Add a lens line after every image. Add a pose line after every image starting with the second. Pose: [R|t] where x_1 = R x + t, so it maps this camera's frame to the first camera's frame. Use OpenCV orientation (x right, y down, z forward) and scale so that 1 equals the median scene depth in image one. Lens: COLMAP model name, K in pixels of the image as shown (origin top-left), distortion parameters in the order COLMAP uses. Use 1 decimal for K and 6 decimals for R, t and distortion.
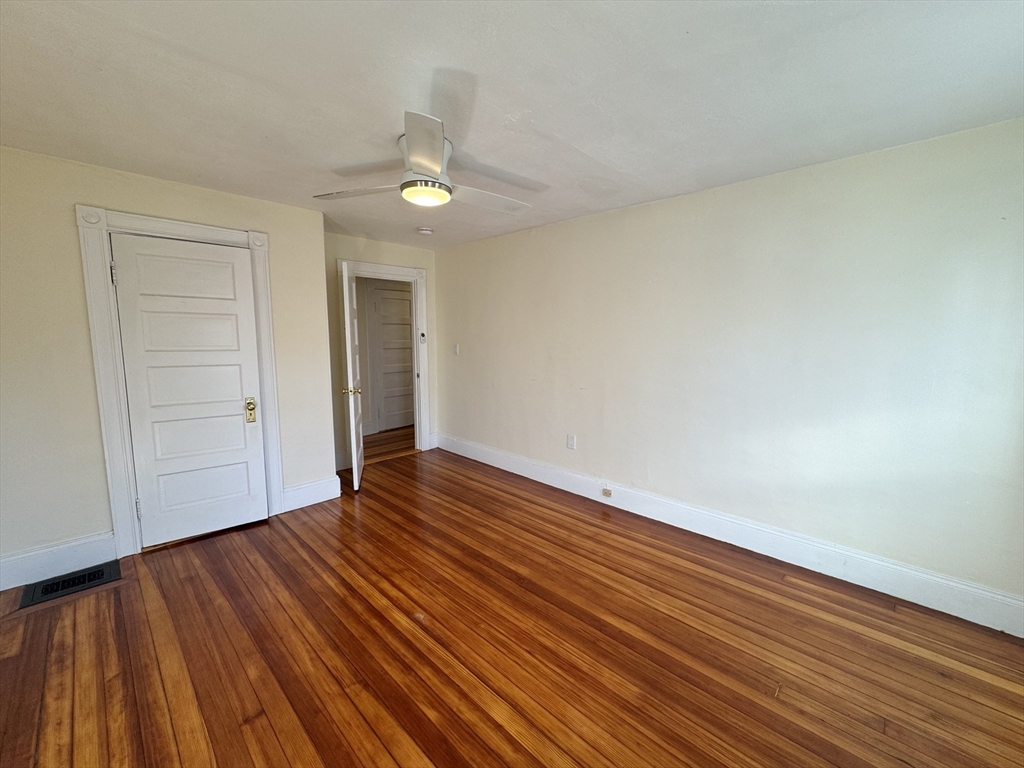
lens RADIAL K [[407.8, 0, 511.7], [0, 407.8, 382.8], [0, 0, 1]] dist [-0.001669, 0.000214]
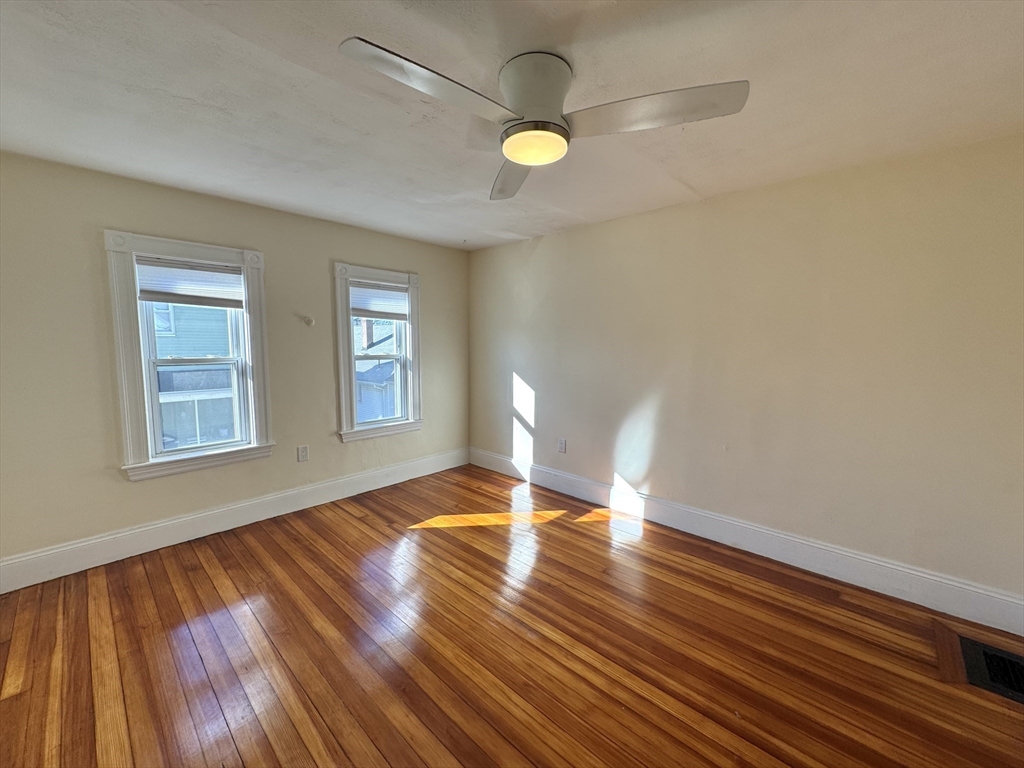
lens RADIAL K [[407.8, 0, 511.7], [0, 407.8, 382.8], [0, 0, 1]] dist [-0.001669, 0.000214]
pose [[-0.999879, -0.007044, -0.013857, -0.148895], [-0.009884, 0.976116, 0.217026, -0.192695], [0.011998, 0.217137, -0.976067, 1.660028]]
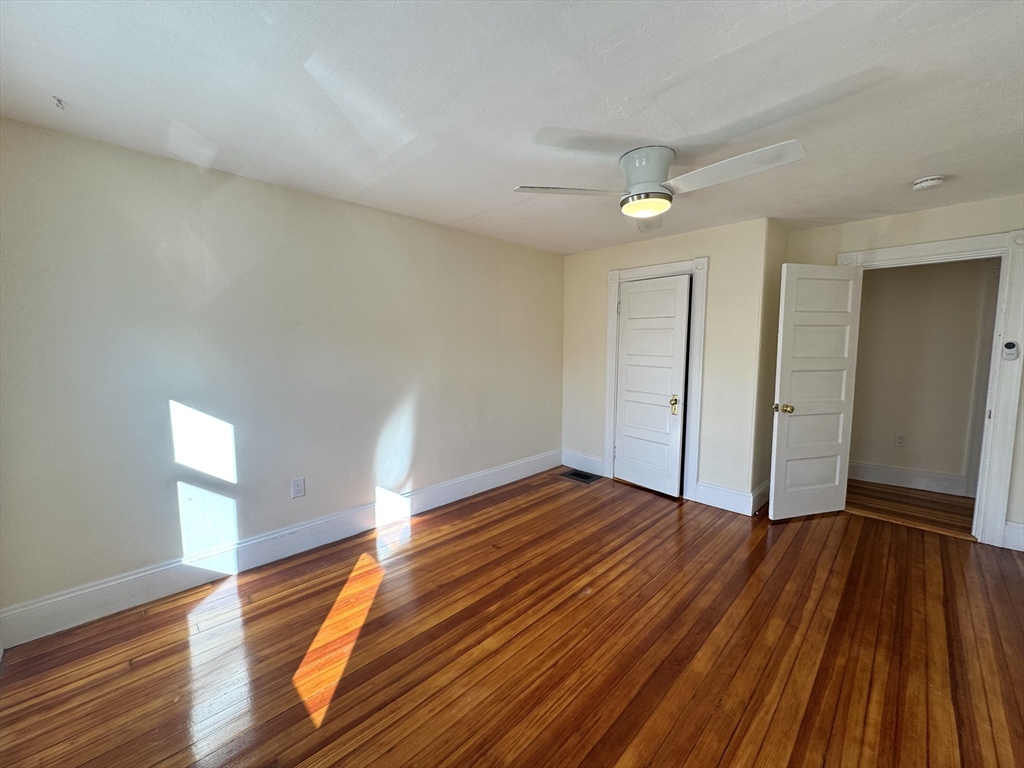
lens RADIAL K [[407.8, 0, 511.7], [0, 407.8, 382.8], [0, 0, 1]] dist [-0.001669, 0.000214]
pose [[-0.021513, 0.091983, -0.995528, 0.787002], [-0.120271, 0.988289, 0.093913, -0.073632], [0.992508, 0.121754, -0.010198, 0.674635]]
